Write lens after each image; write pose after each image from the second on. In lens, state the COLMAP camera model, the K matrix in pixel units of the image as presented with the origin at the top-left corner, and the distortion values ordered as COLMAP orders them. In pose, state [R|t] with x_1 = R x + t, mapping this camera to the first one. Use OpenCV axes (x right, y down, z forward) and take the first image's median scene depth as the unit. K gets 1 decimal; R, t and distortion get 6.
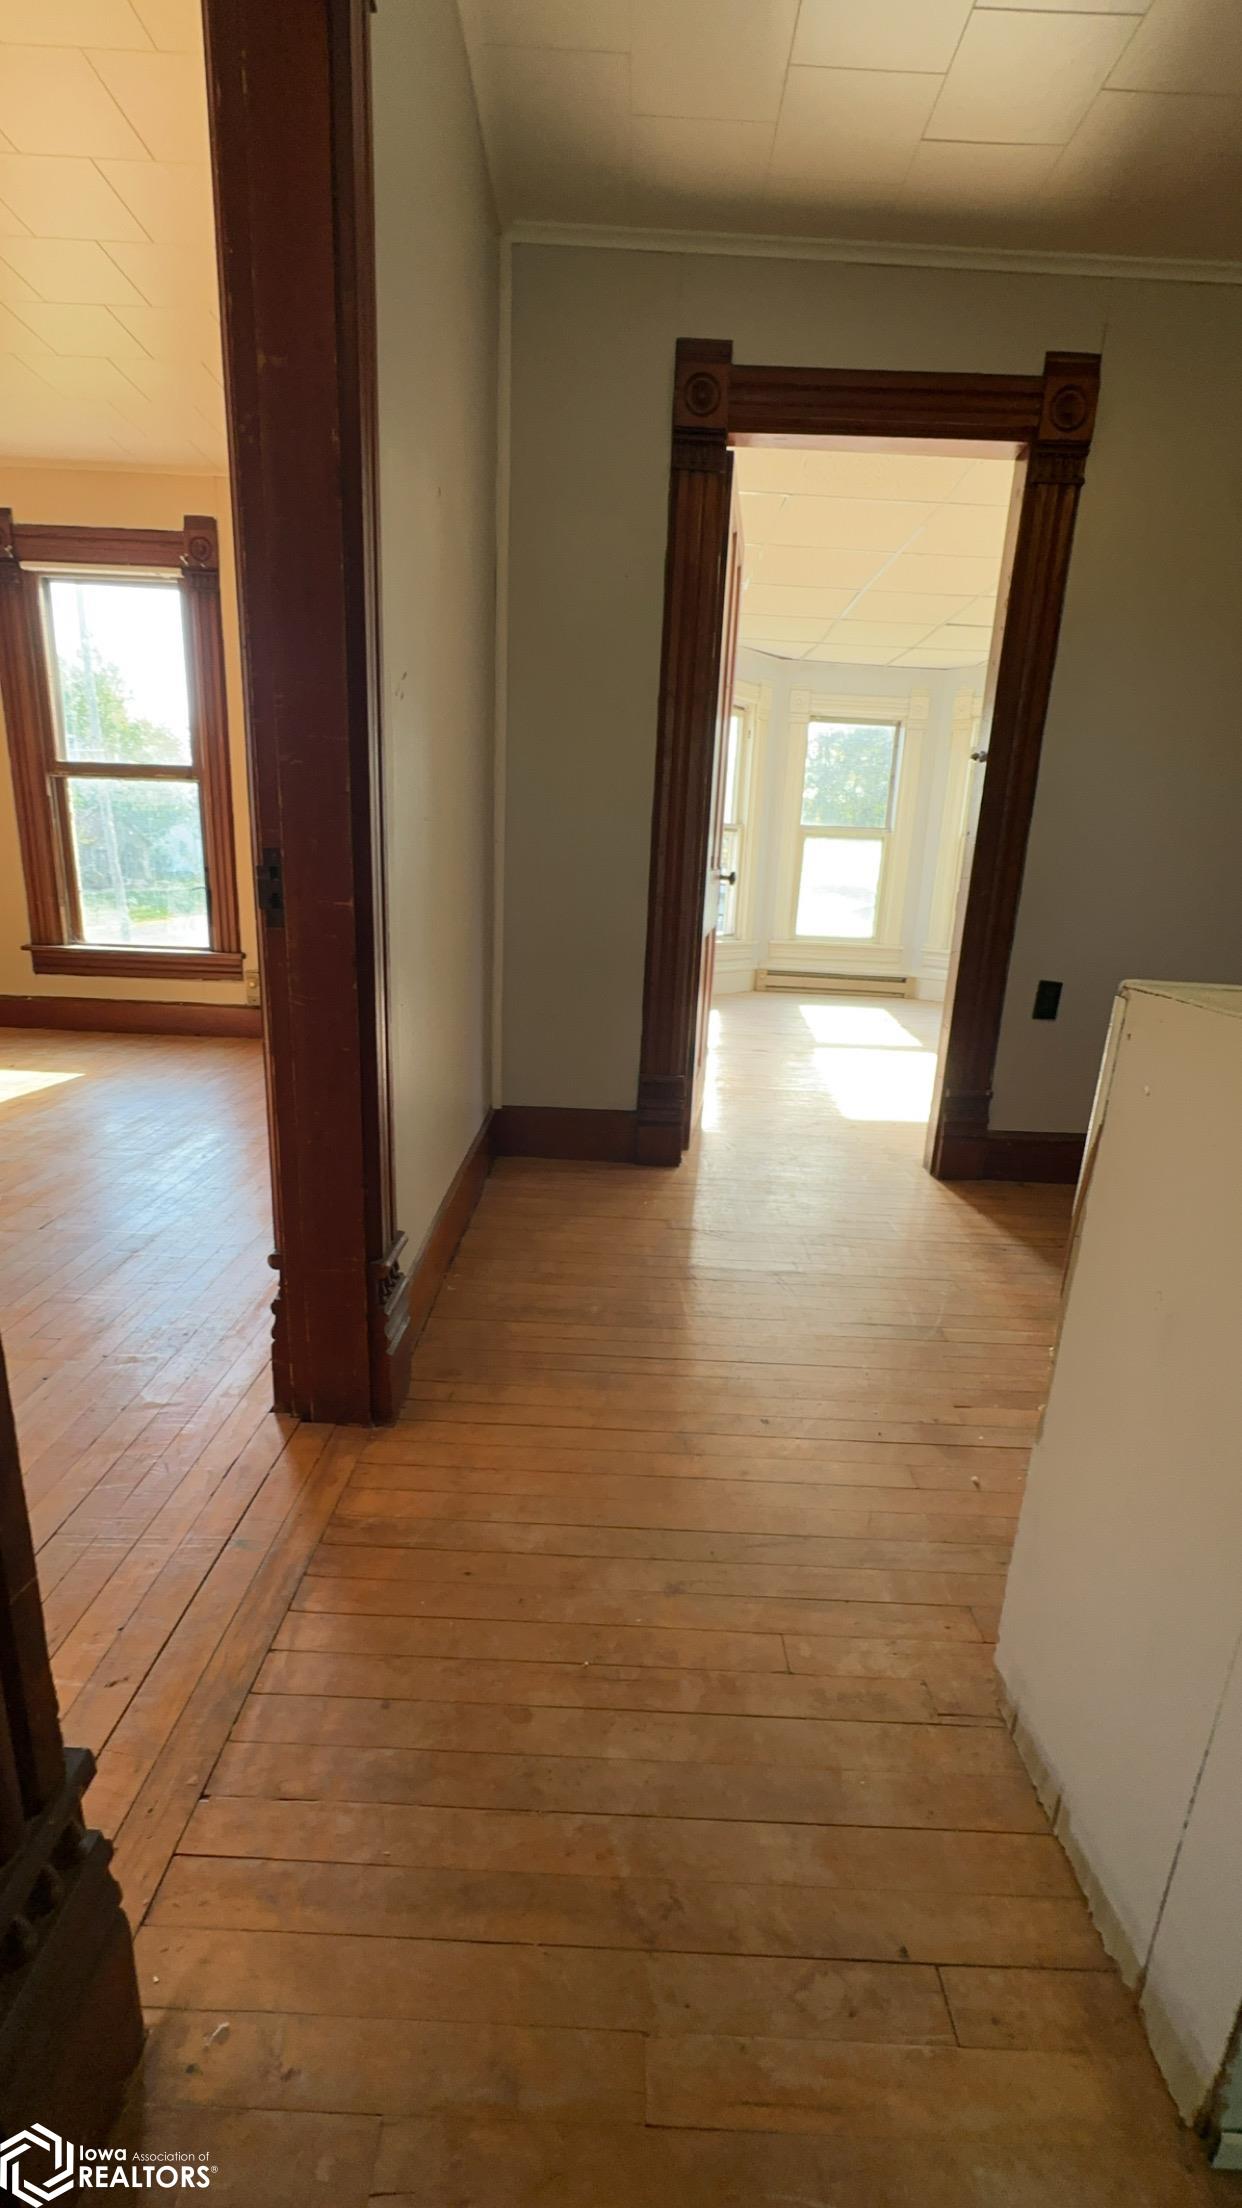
lens RADIAL K [[919.5, 0, 617.8], [0, 919.5, 1103.6], [0, 0, 1]] dist [-0.002050, 0.000053]
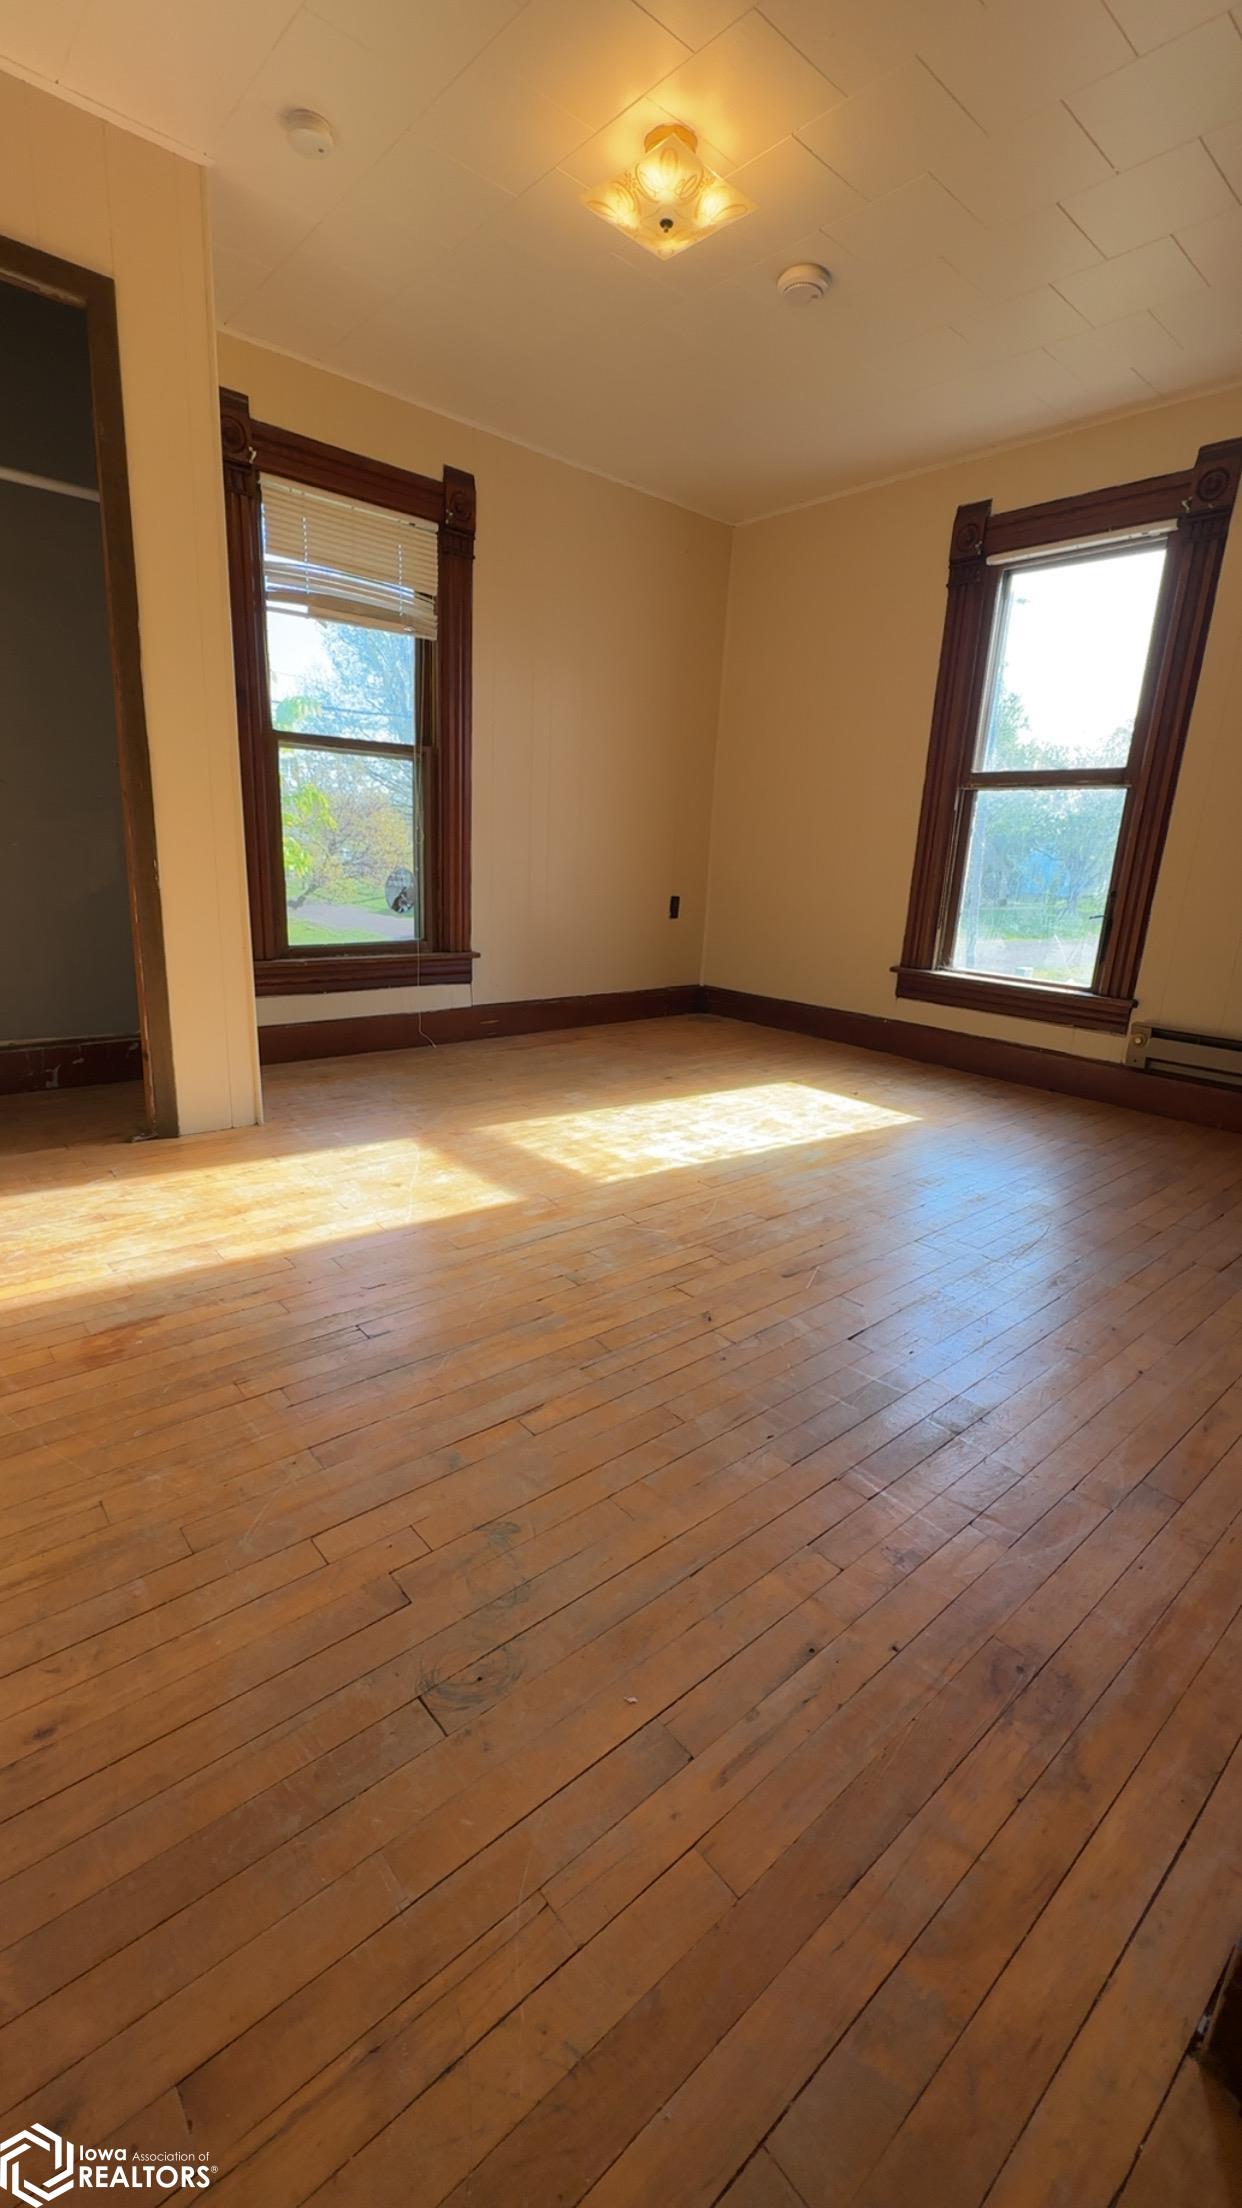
lens RADIAL K [[919.5, 0, 623.6], [0, 919.5, 1101.7], [0, 0, 1]] dist [-0.002050, 0.000053]
pose [[0.666786, 0.190606, -0.720463, -0.118805], [-0.213301, 0.975107, 0.060565, -0.033822], [0.714072, 0.113291, 0.690844, 0.155476]]
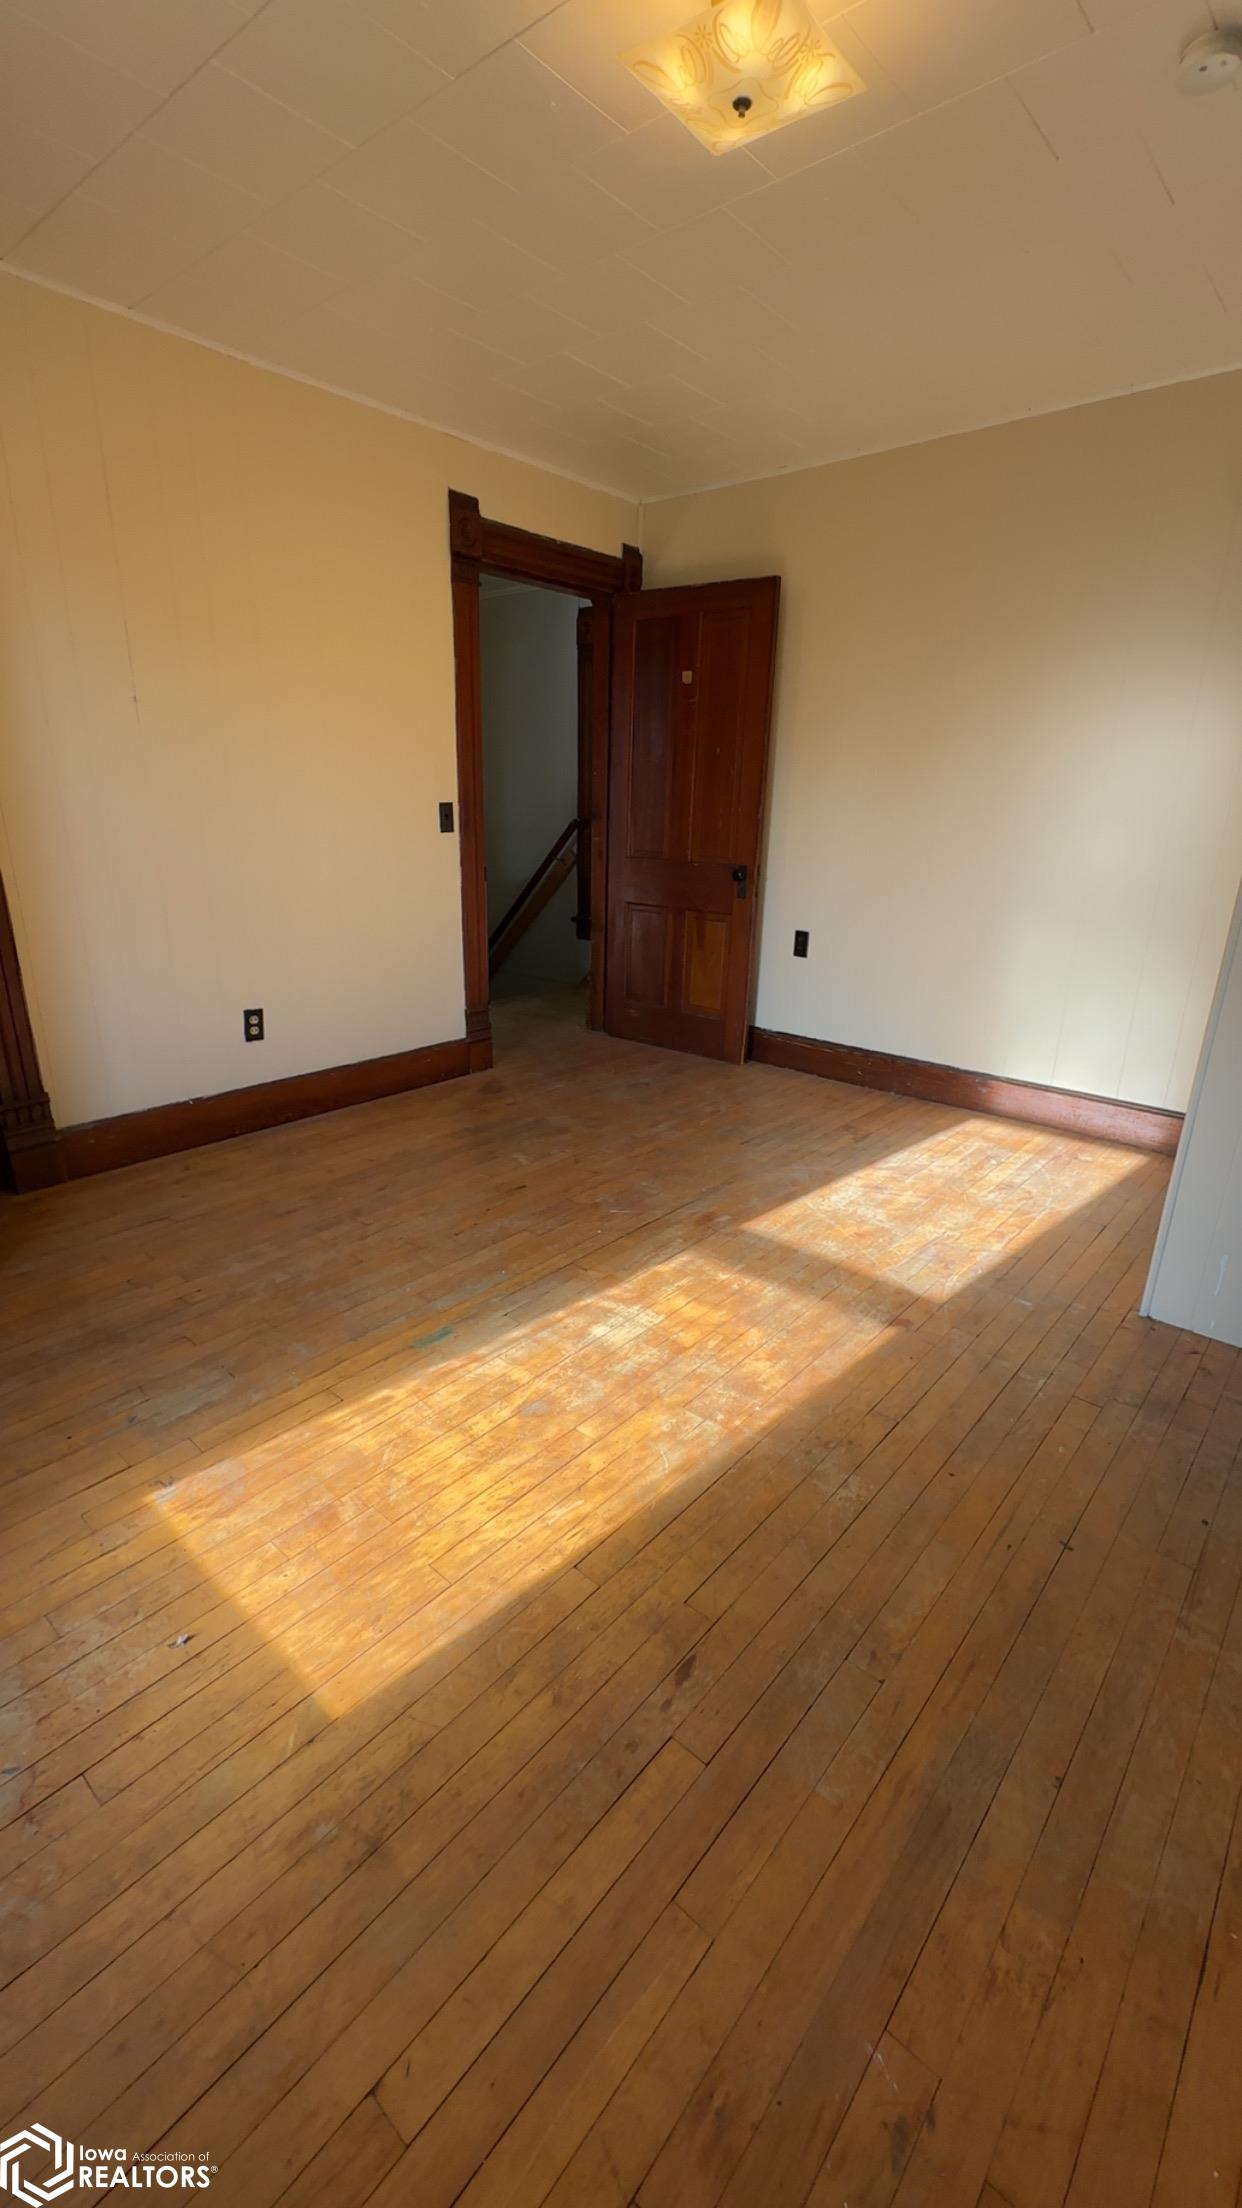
lens RADIAL K [[919.5, 0, 621.3], [0, 919.5, 1104.0], [0, 0, 1]] dist [-0.002050, 0.000053]
pose [[-0.761443, -0.262770, 0.592585, -0.818655], [0.119123, 0.841867, 0.526375, -0.335154], [-0.637193, 0.471395, -0.609731, 0.879861]]
